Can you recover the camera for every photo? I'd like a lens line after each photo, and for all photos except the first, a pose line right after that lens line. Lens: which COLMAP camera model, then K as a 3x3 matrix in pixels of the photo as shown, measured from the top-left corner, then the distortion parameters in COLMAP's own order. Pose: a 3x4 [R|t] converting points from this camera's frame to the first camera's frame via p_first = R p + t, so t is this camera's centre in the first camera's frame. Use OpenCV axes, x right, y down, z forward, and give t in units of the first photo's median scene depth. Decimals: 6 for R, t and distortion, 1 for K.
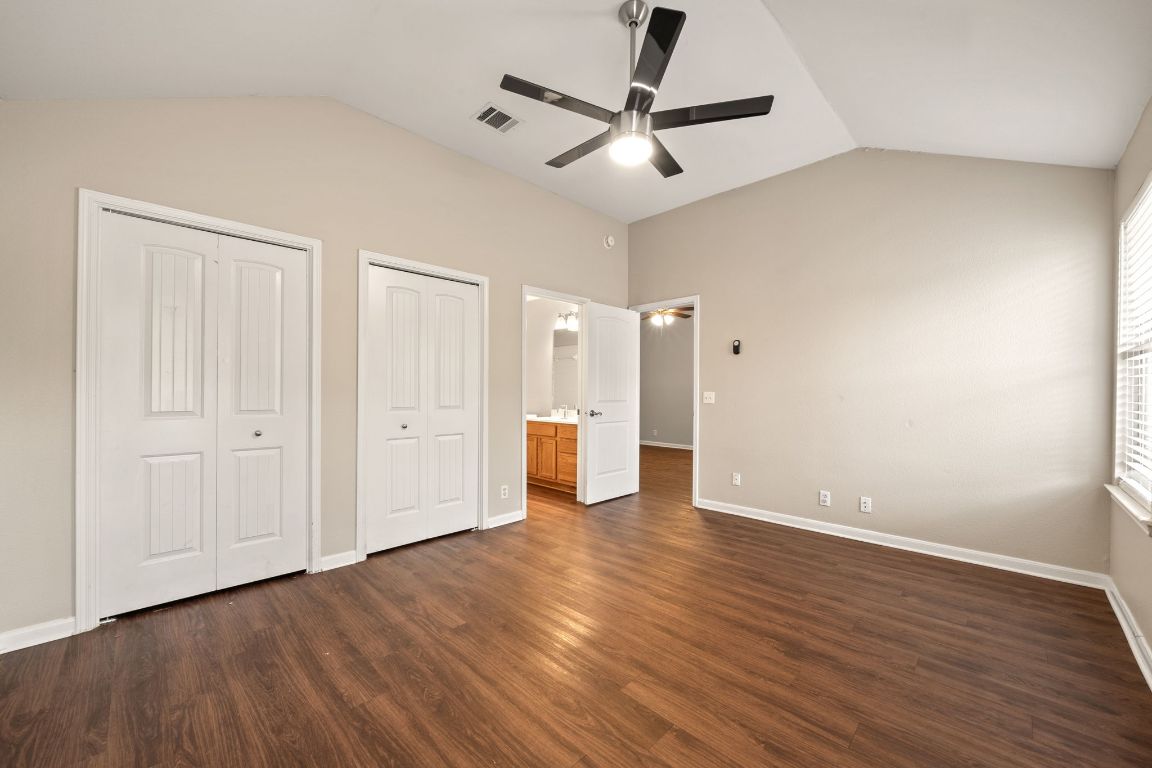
lens RADIAL K [[429.4, 0, 576.0], [0, 429.4, 384.0], [0, 0, 1]] dist [0.000192, -0.000079]
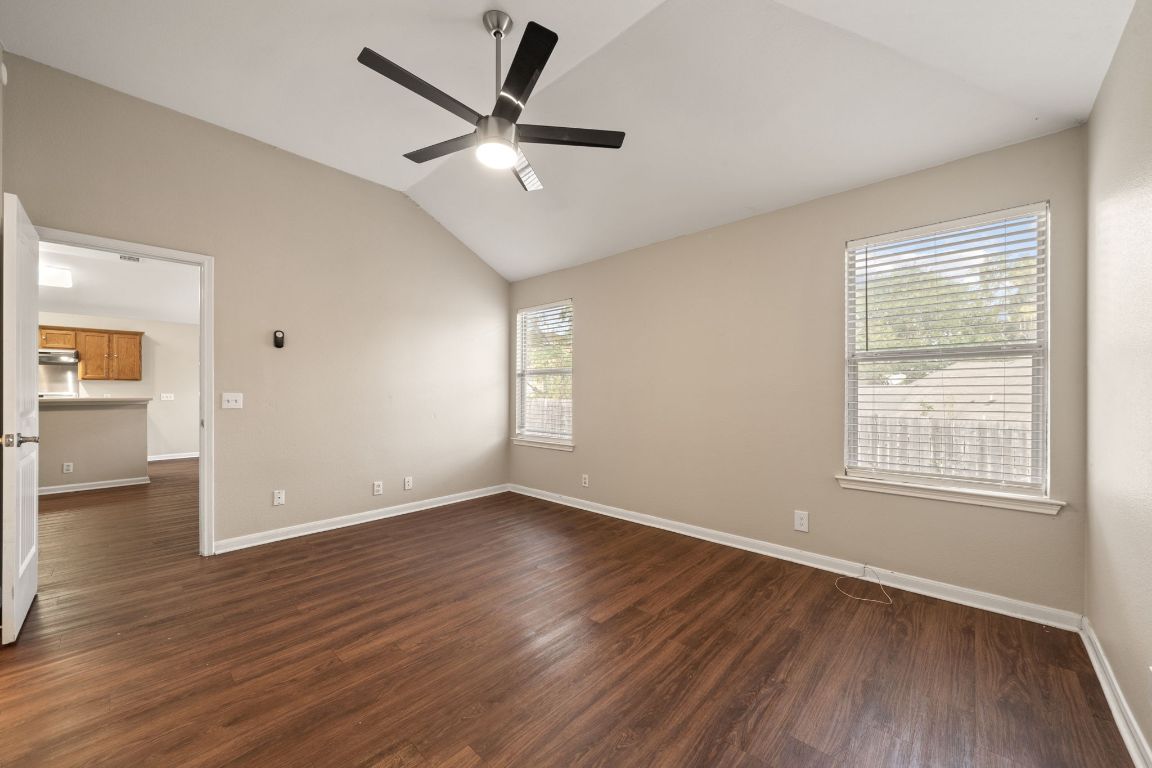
lens RADIAL K [[425.9, 0, 579.7], [0, 425.9, 389.1], [0, 0, 1]] dist [-0.001690, -0.000358]
pose [[-0.031550, 0.007594, 0.999473, -0.658518], [-0.017167, 0.999820, -0.008138, 0.010622], [-0.999355, -0.017414, -0.031414, 0.620964]]
